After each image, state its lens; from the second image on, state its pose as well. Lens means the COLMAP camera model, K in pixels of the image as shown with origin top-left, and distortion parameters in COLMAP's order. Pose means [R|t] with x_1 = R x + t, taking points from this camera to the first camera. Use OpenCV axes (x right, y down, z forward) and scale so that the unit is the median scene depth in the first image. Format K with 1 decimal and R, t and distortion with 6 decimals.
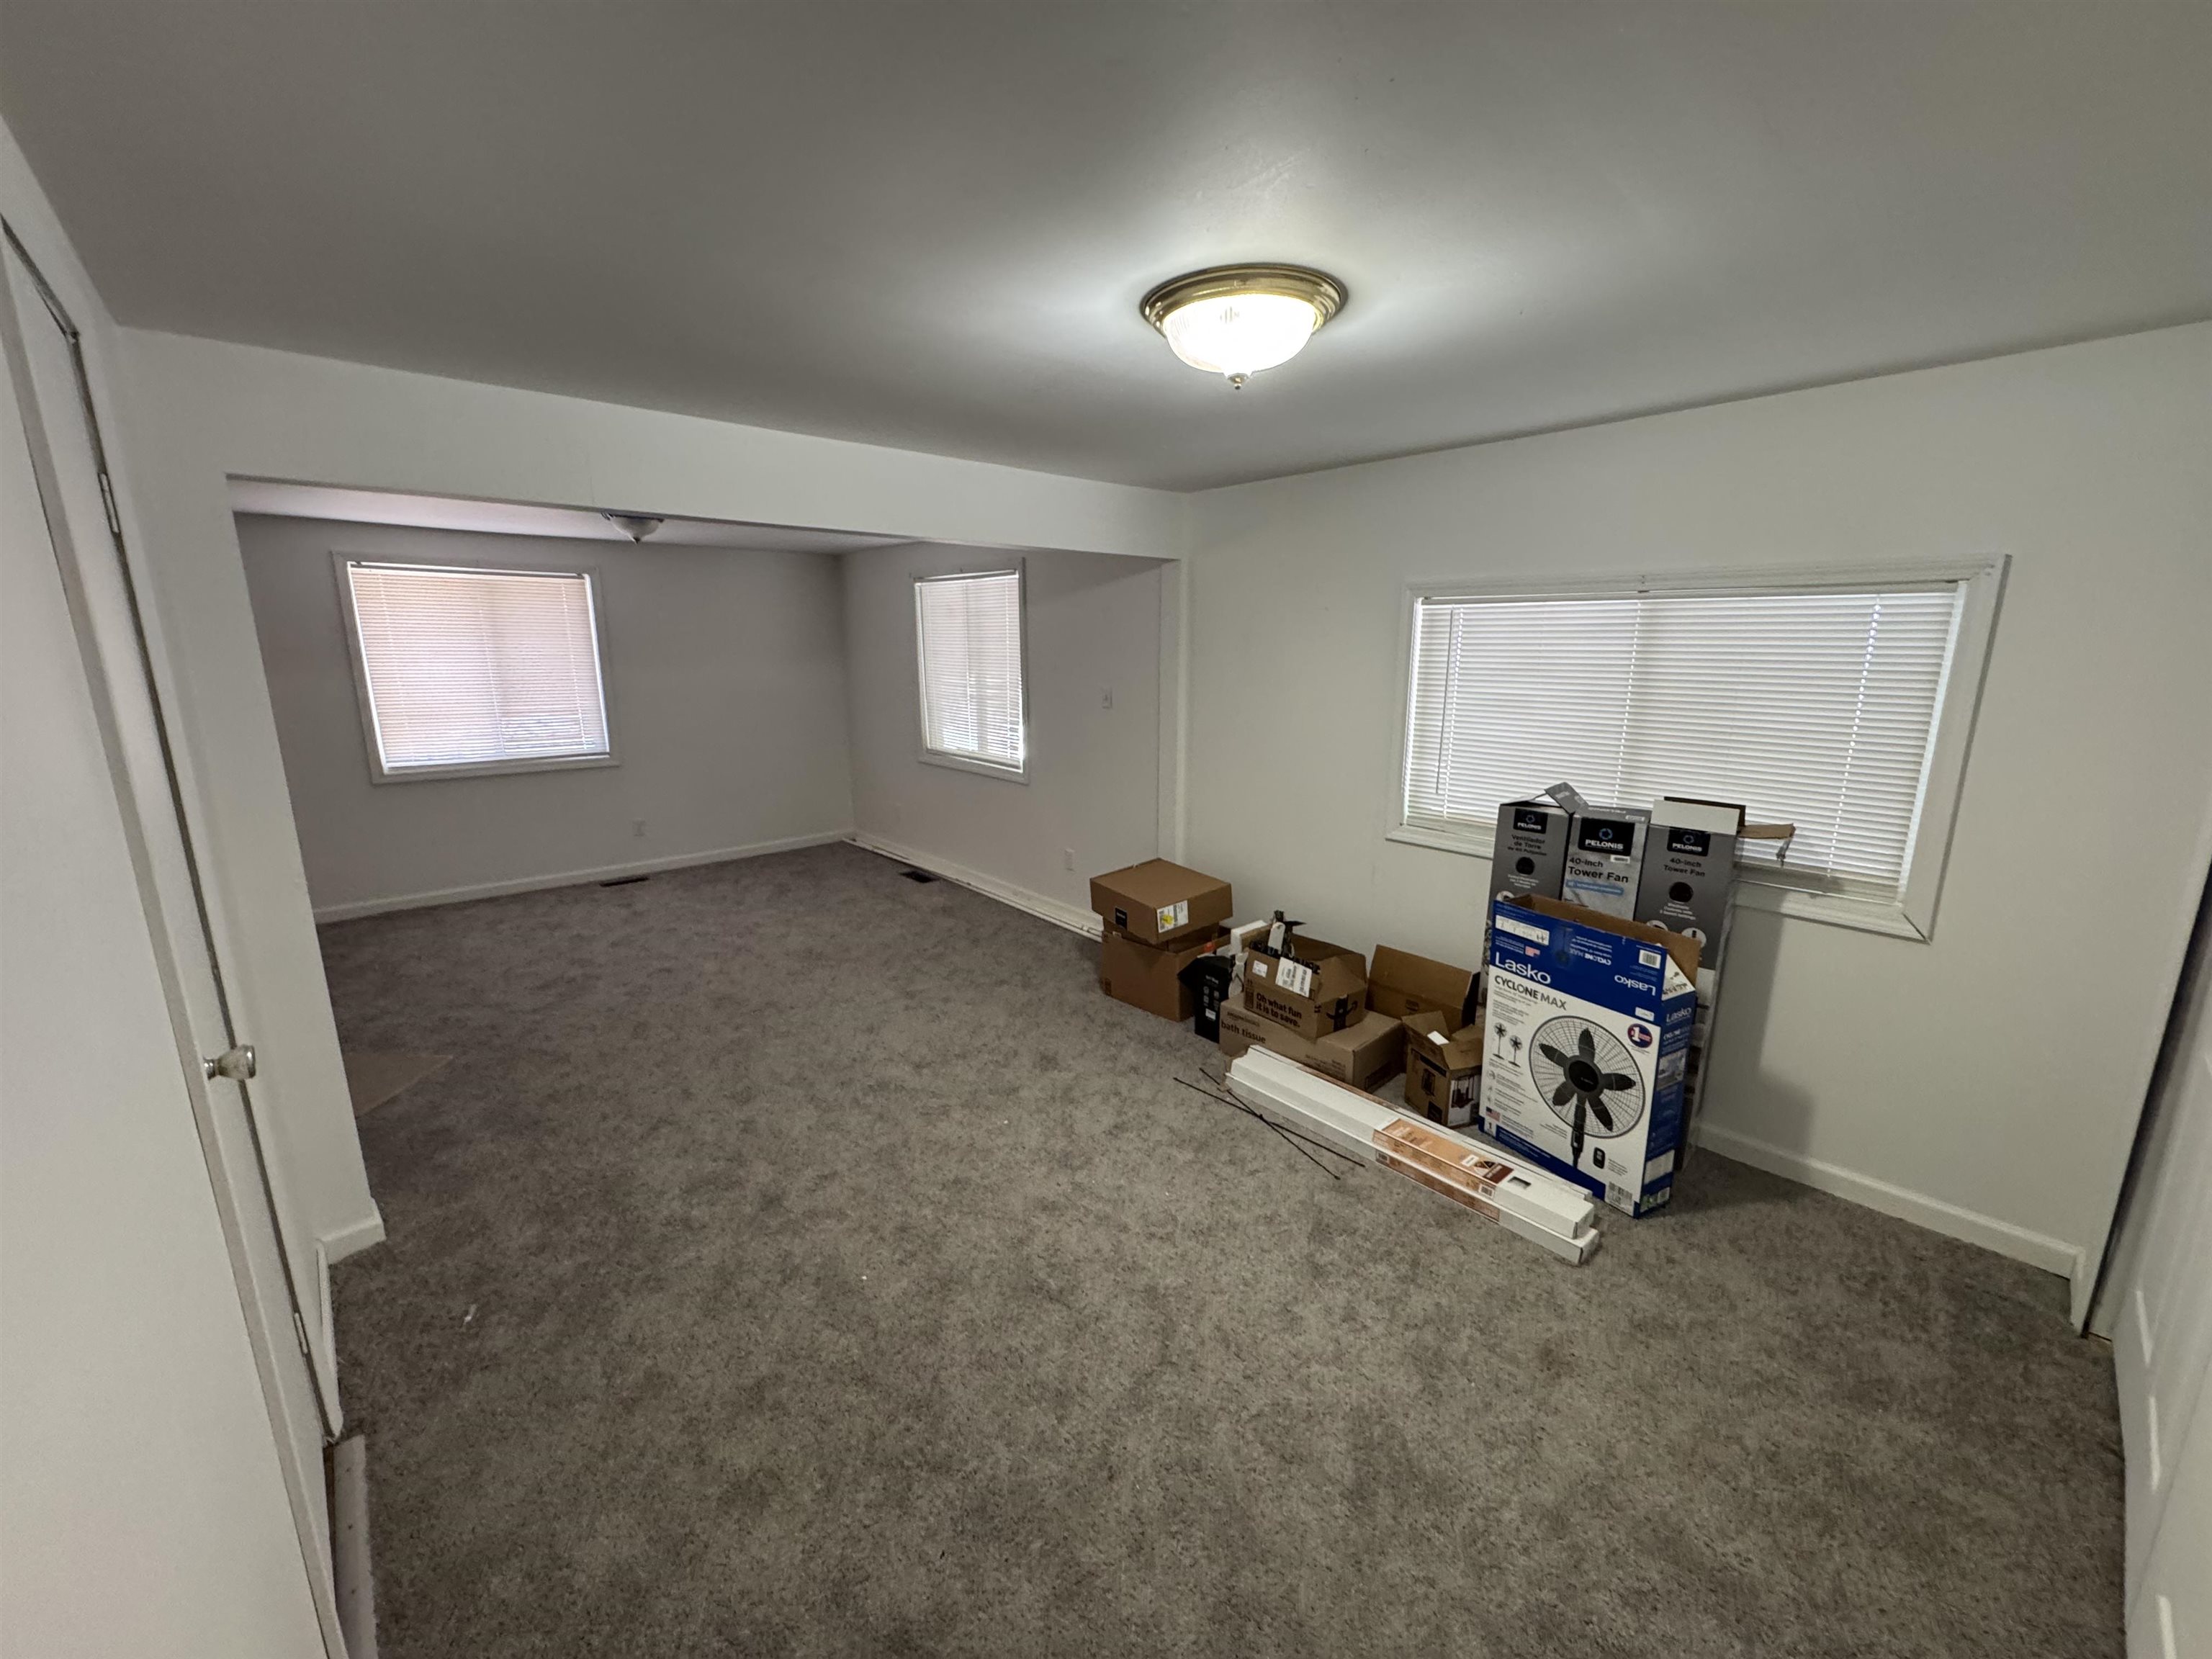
lens RADIAL K [[885.5, 0, 1103.8], [0, 885.5, 829.5], [0, 0, 1]] dist [-0.001219, -0.000018]
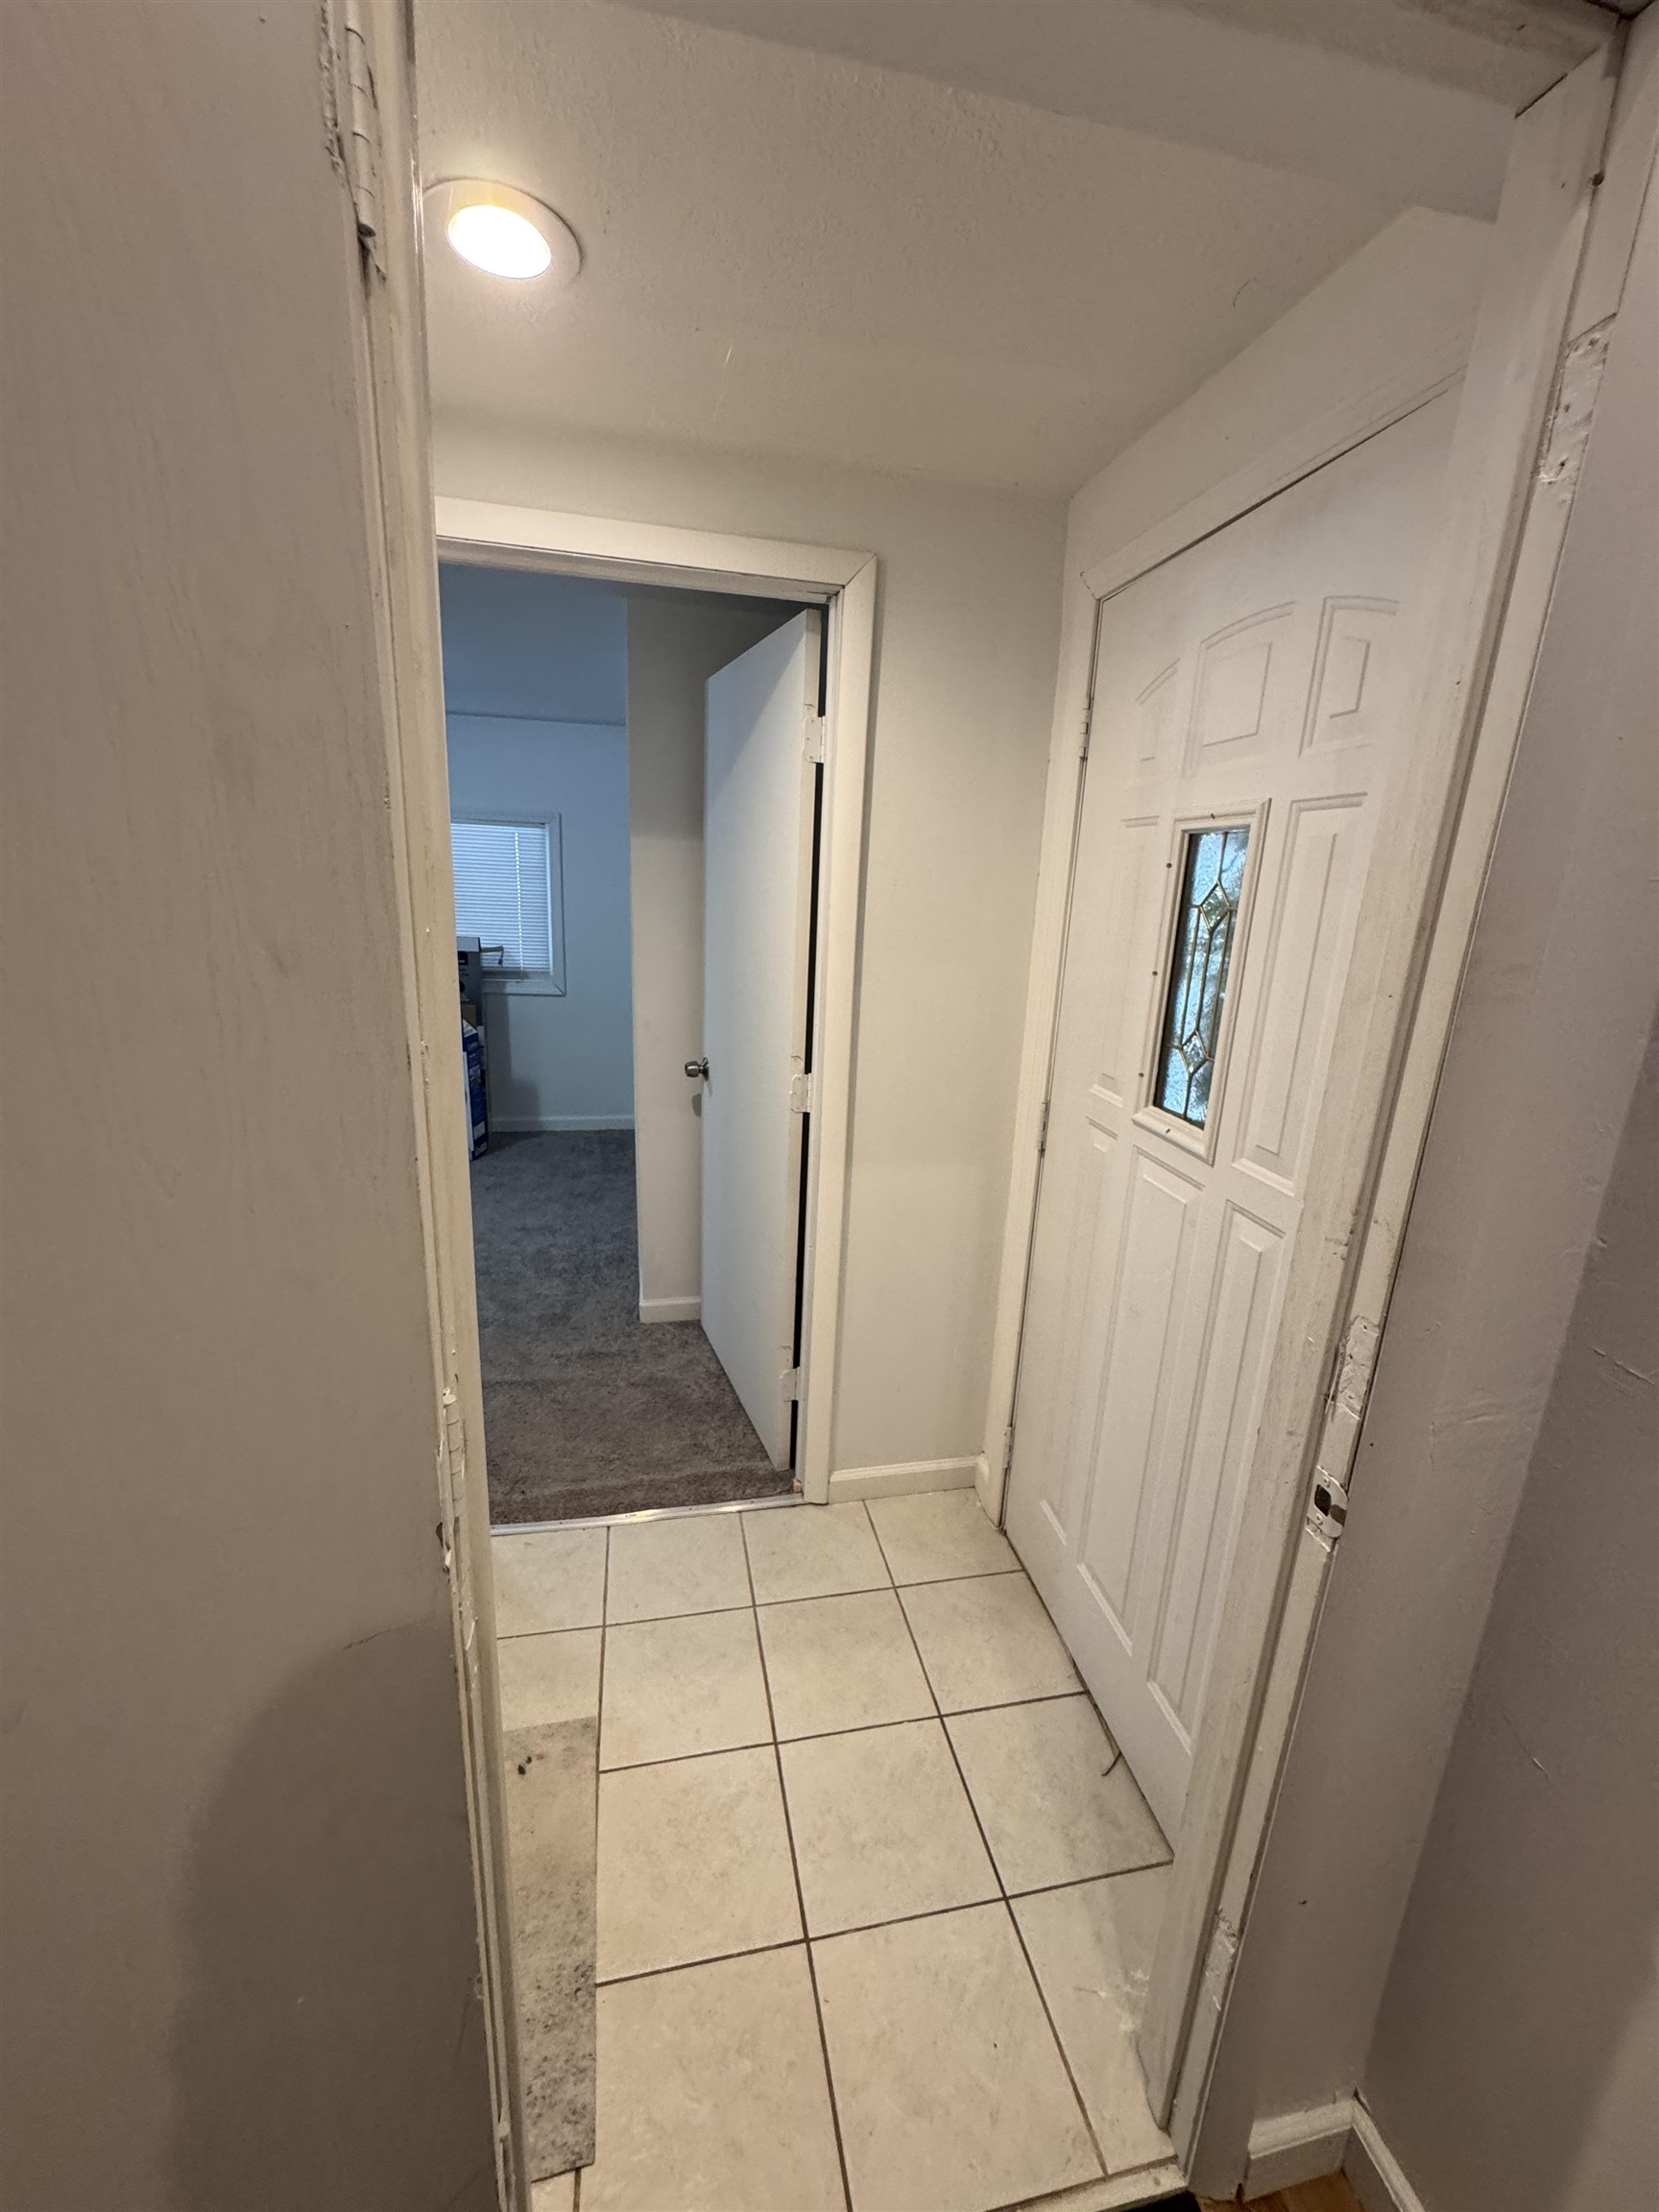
lens RADIAL K [[885.5, 0, 829.6], [0, 885.5, 1102.6], [0, 0, 1]] dist [-0.001219, -0.000018]
pose [[0.504881, -0.196927, 0.840426, -0.564127], [0.132834, 0.979756, 0.149776, 0.137431], [-0.852907, 0.036018, 0.520818, -0.617903]]
